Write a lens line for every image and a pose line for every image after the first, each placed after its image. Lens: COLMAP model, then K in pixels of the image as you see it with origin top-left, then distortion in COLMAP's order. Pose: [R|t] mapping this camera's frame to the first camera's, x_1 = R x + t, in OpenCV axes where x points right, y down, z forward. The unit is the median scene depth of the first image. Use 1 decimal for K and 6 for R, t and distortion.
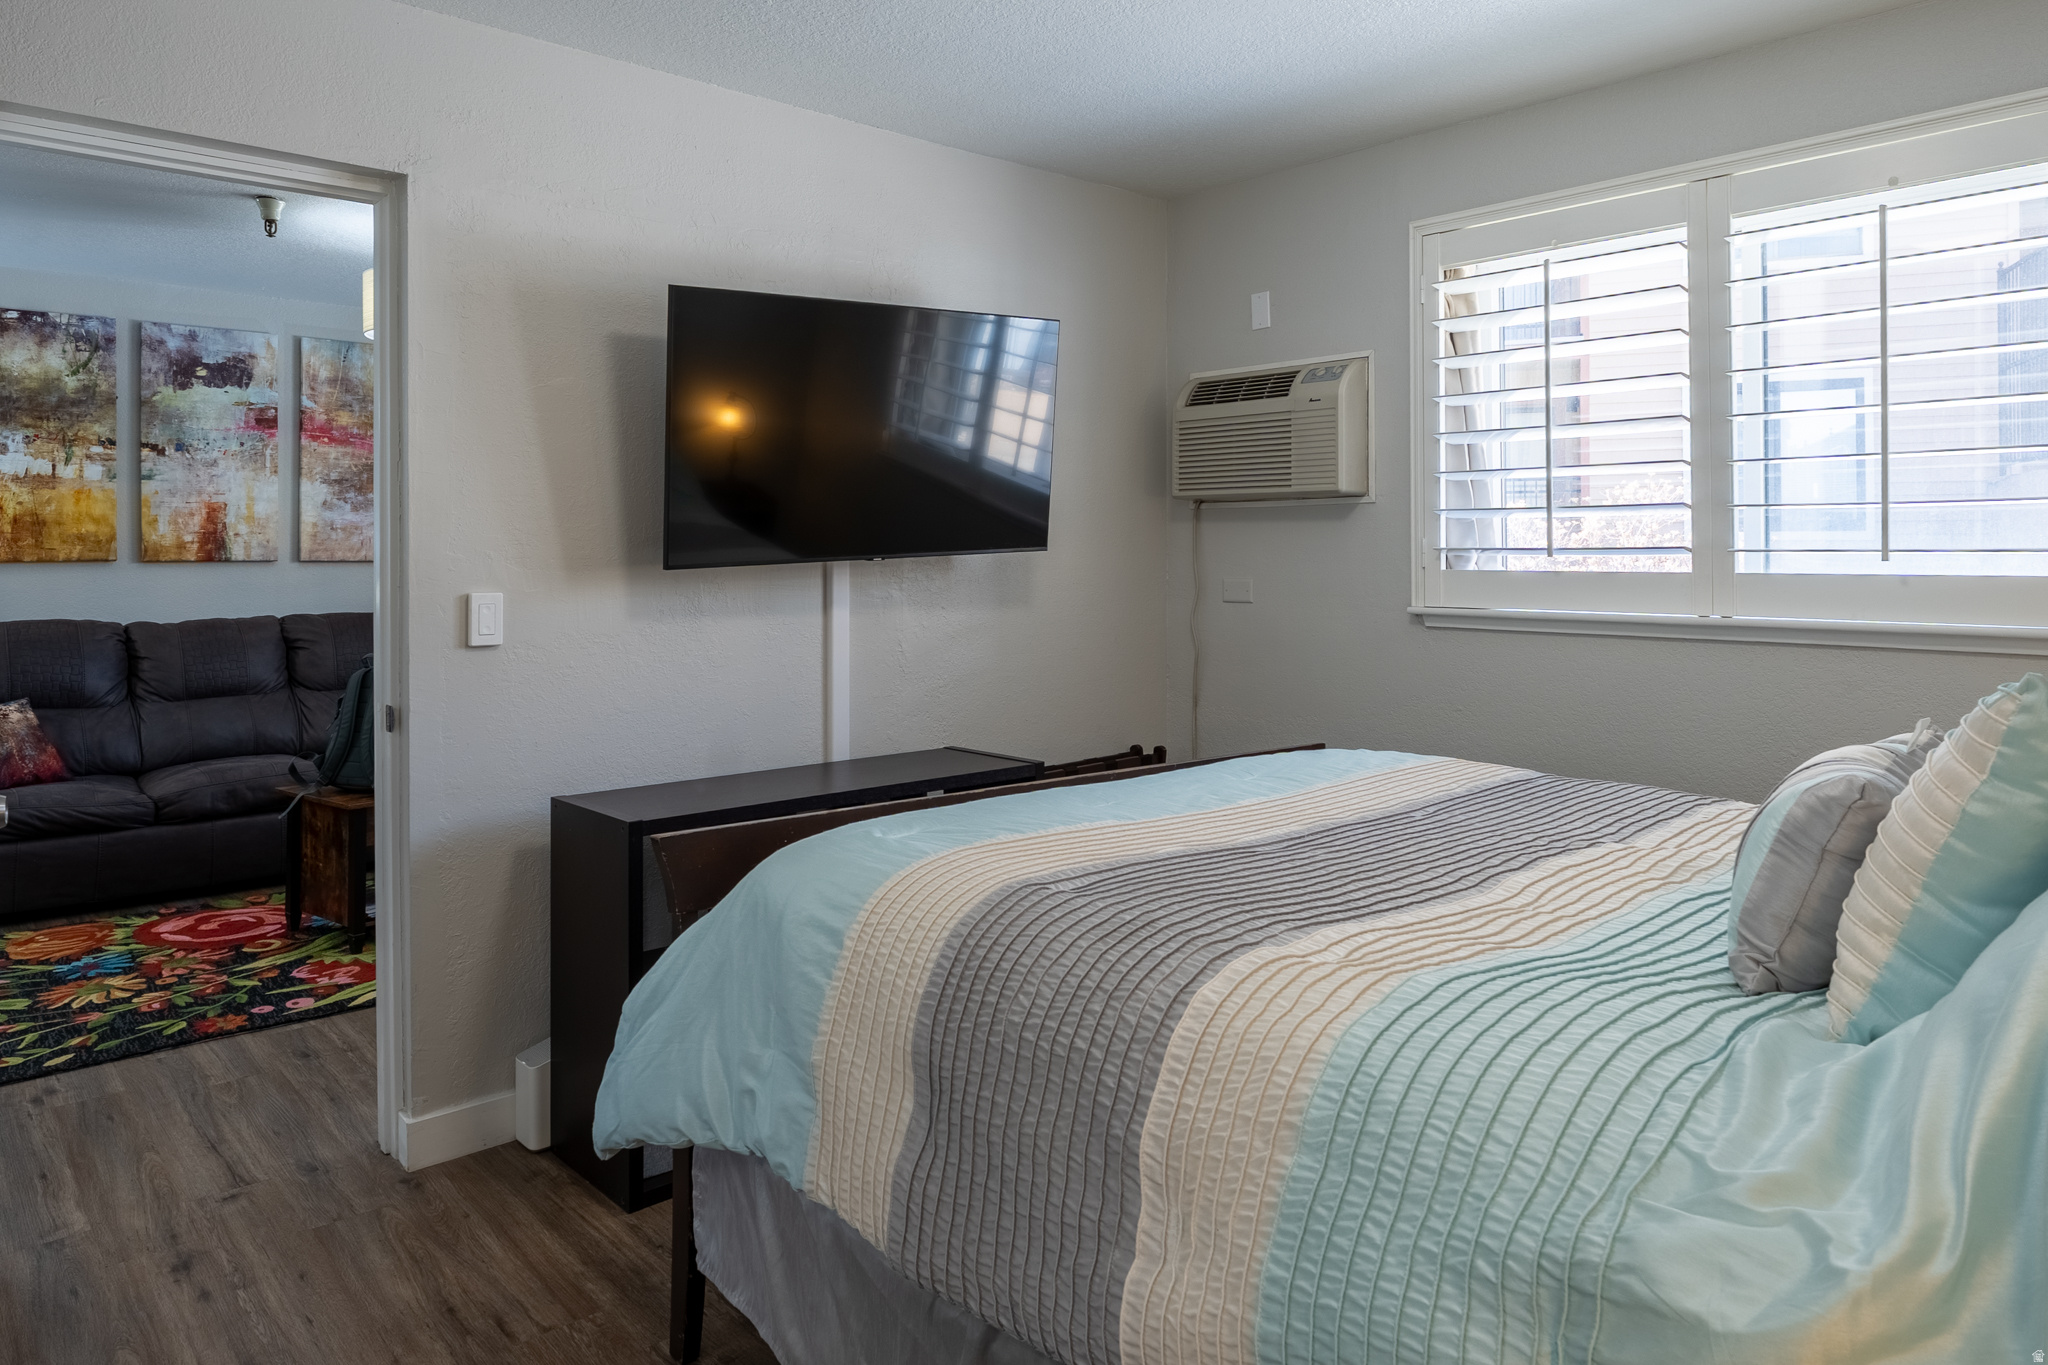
lens RADIAL K [[1303.7, 0, 1030.4], [0, 1303.7, 670.9], [0, 0, 1]] dist [0.003992, -0.008536]
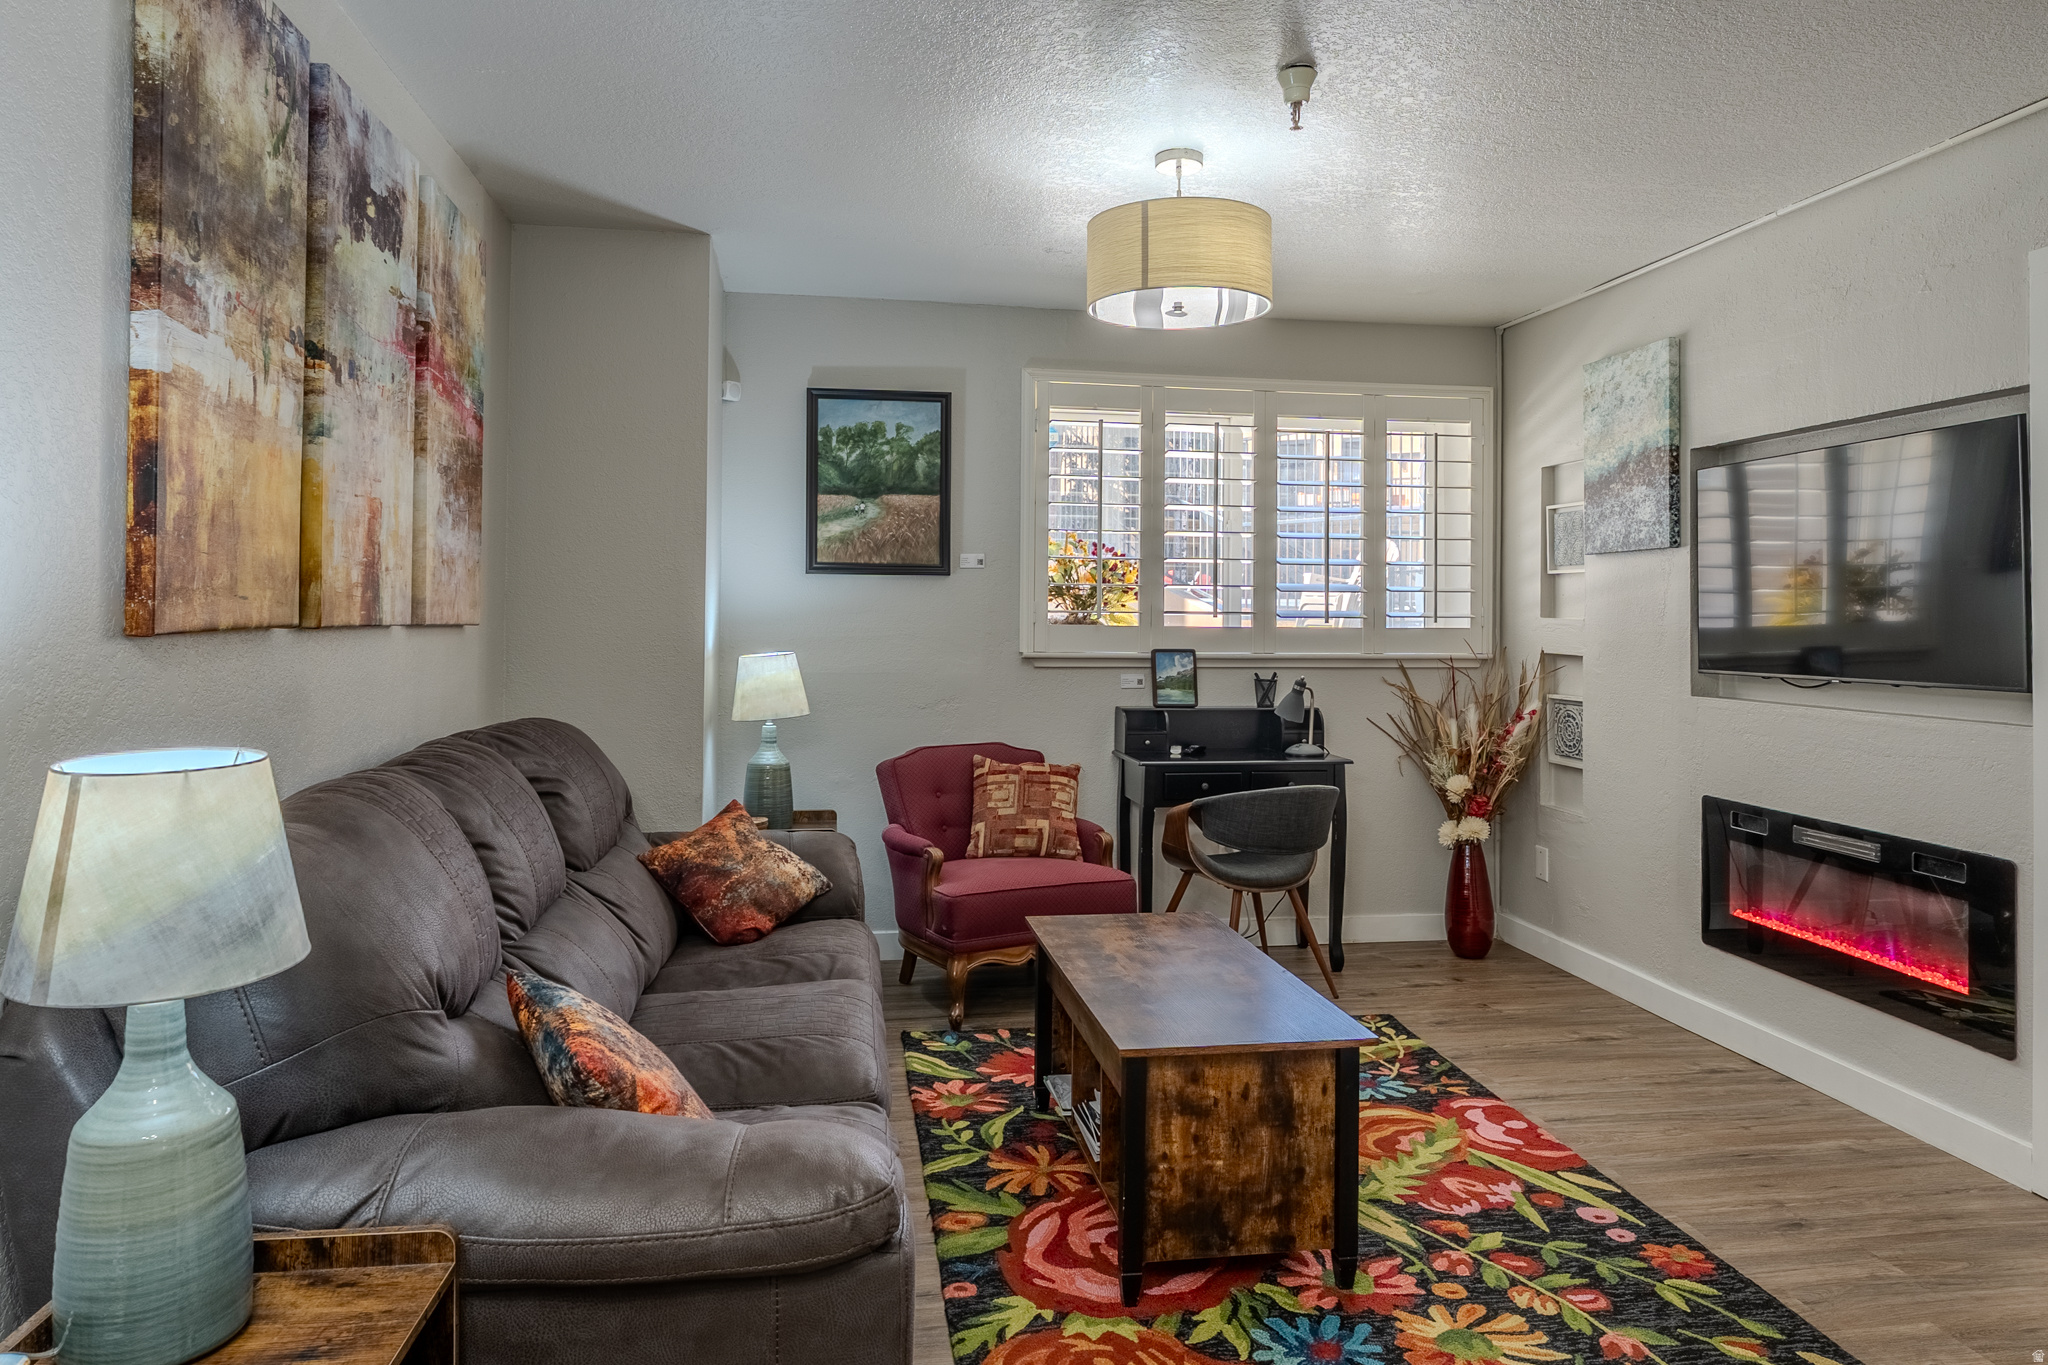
lens RADIAL K [[1303.7, 0, 1033.2], [0, 1303.7, 696.0], [0, 0, 1]] dist [0.003992, -0.008536]
pose [[0.530047, -0.050660, 0.846454, -0.910614], [0.069077, 0.997476, 0.016442, -0.052899], [-0.845150, 0.049756, 0.532208, 0.577785]]
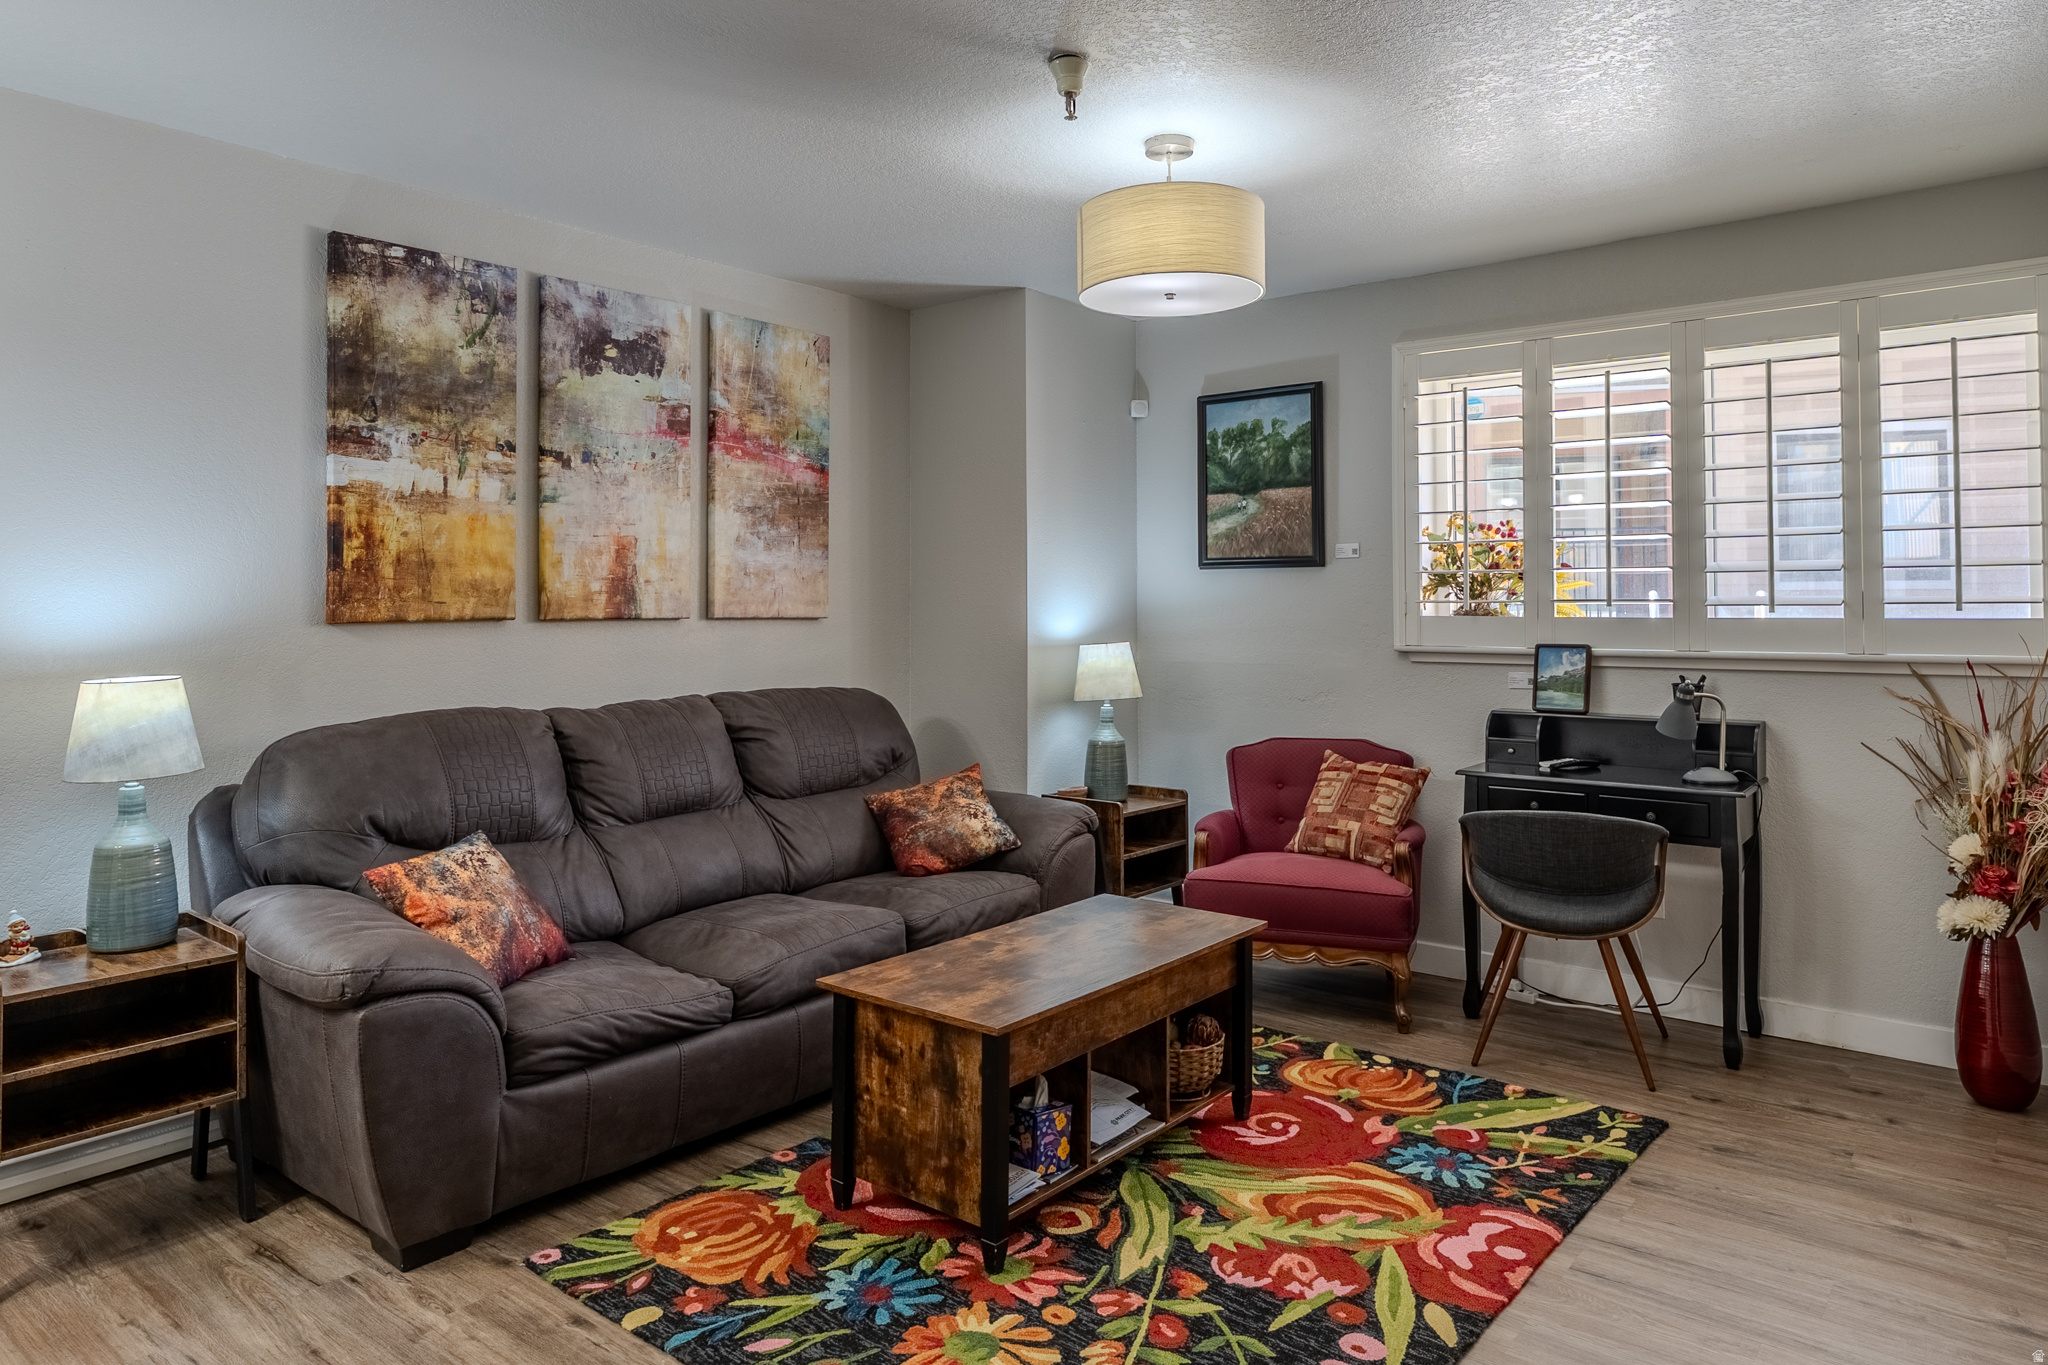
lens RADIAL K [[1303.7, 0, 1020.3], [0, 1303.7, 680.2], [0, 0, 1]] dist [0.003992, -0.008536]
pose [[0.986266, -0.014487, 0.164525, -0.539555], [0.019756, 0.999342, -0.030434, -0.026010], [-0.163976, 0.033267, 0.985903, 0.275580]]
